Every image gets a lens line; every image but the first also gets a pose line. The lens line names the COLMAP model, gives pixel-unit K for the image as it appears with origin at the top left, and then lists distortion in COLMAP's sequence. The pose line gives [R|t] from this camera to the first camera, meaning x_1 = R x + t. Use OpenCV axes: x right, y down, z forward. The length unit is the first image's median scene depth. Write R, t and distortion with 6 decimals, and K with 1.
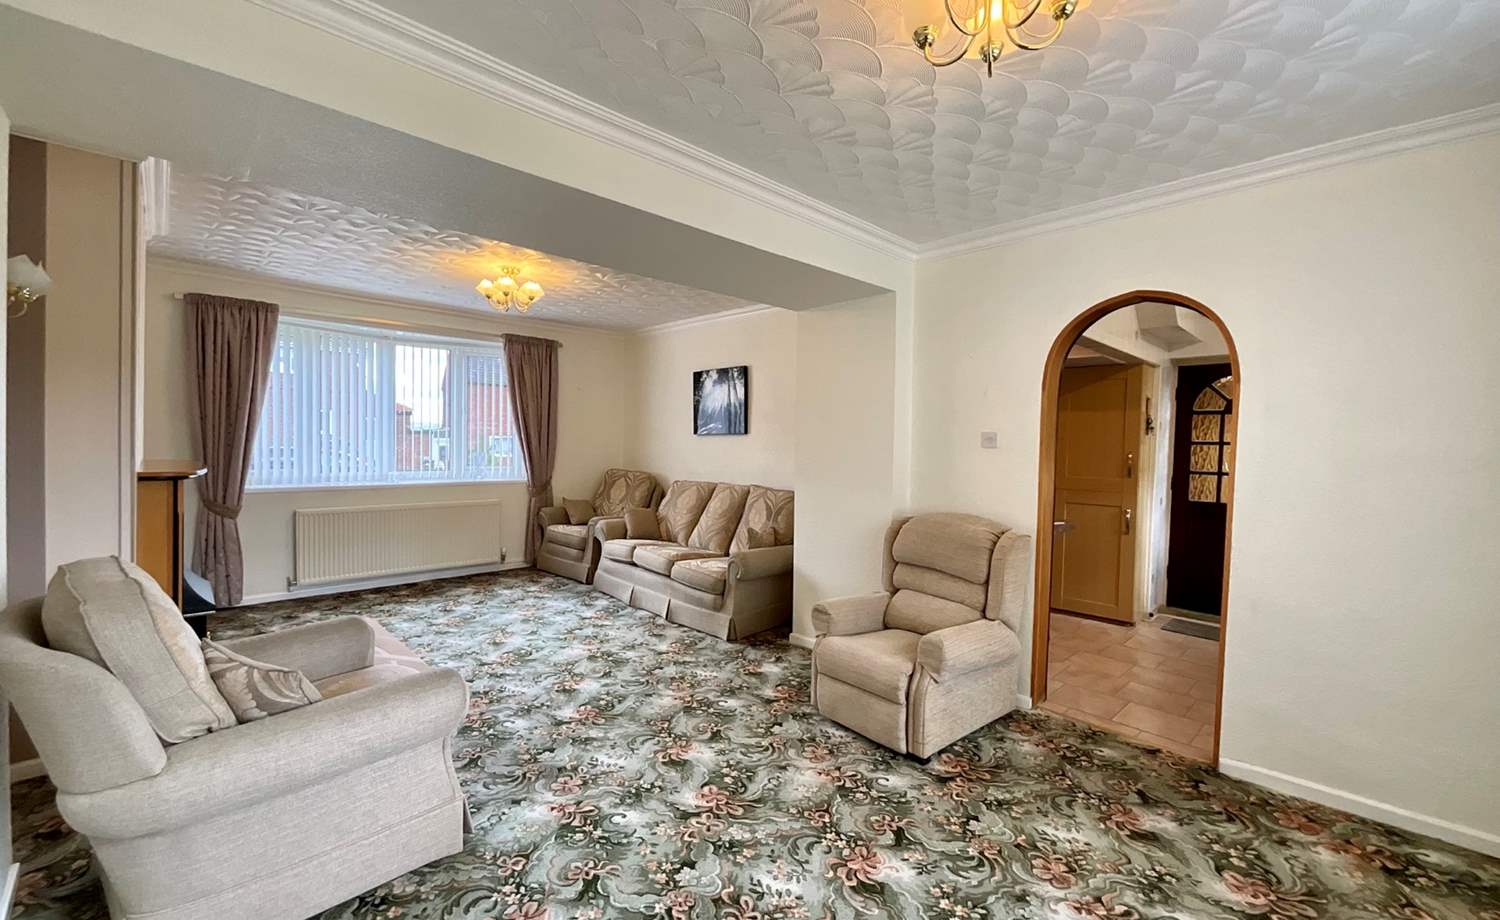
lens RADIAL K [[611.1, 0, 749.4], [0, 611.1, 462.4], [0, 0, 1]] dist [0.001578, -0.000006]
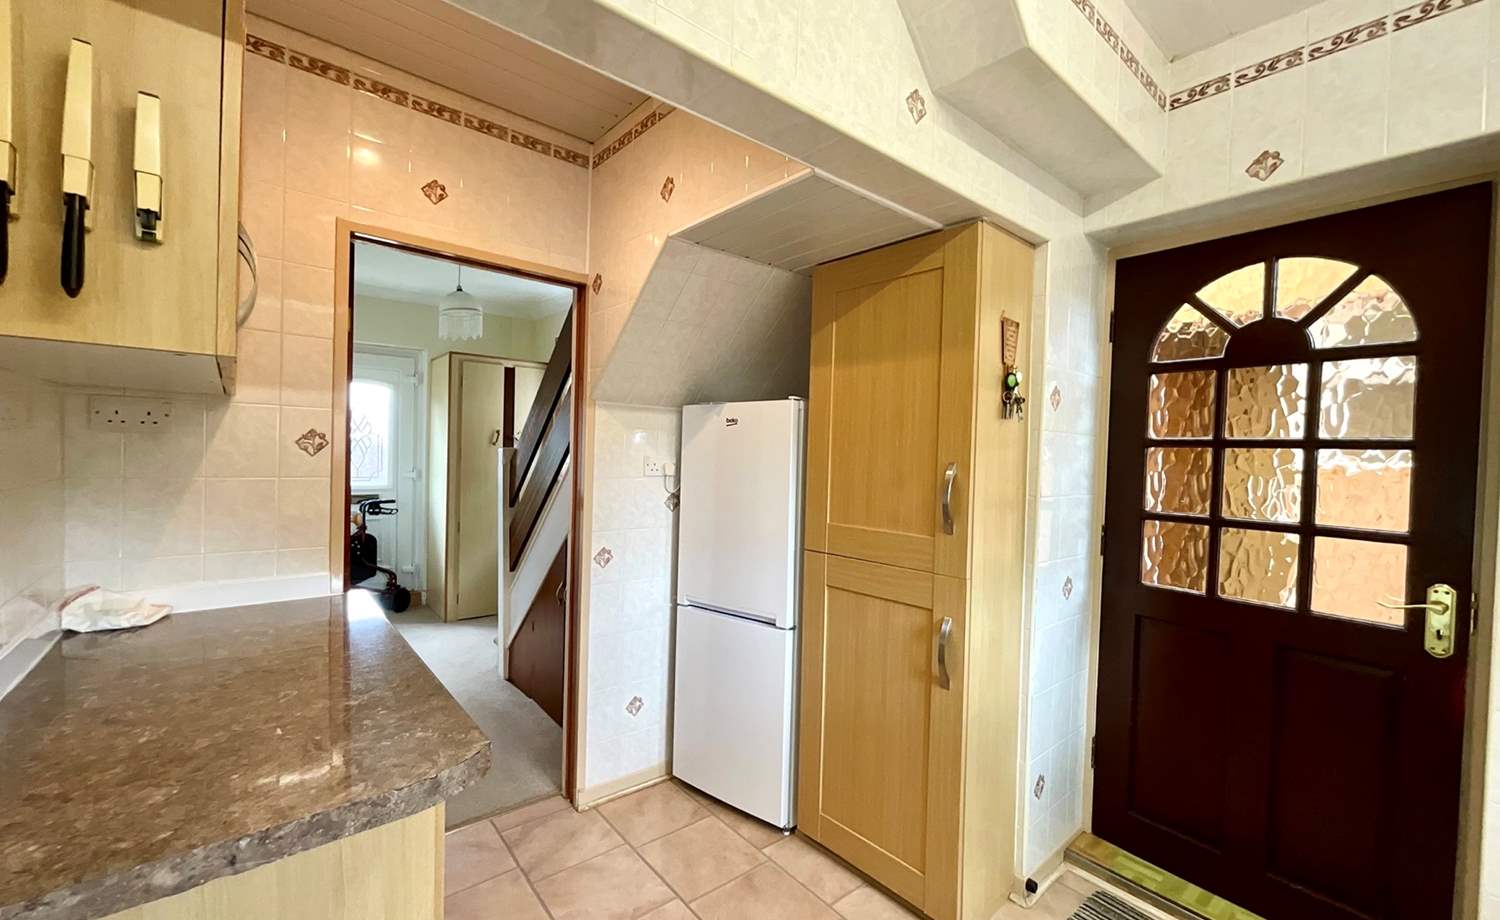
lens RADIAL K [[611.1, 0, 753.8], [0, 611.1, 453.6], [0, 0, 1]] dist [0.001578, -0.000006]
pose [[0.997276, 0.010841, -0.072963, 0.511133], [-0.012428, 0.999695, -0.021331, -0.013564], [0.072709, 0.022179, 0.997107, 0.599338]]
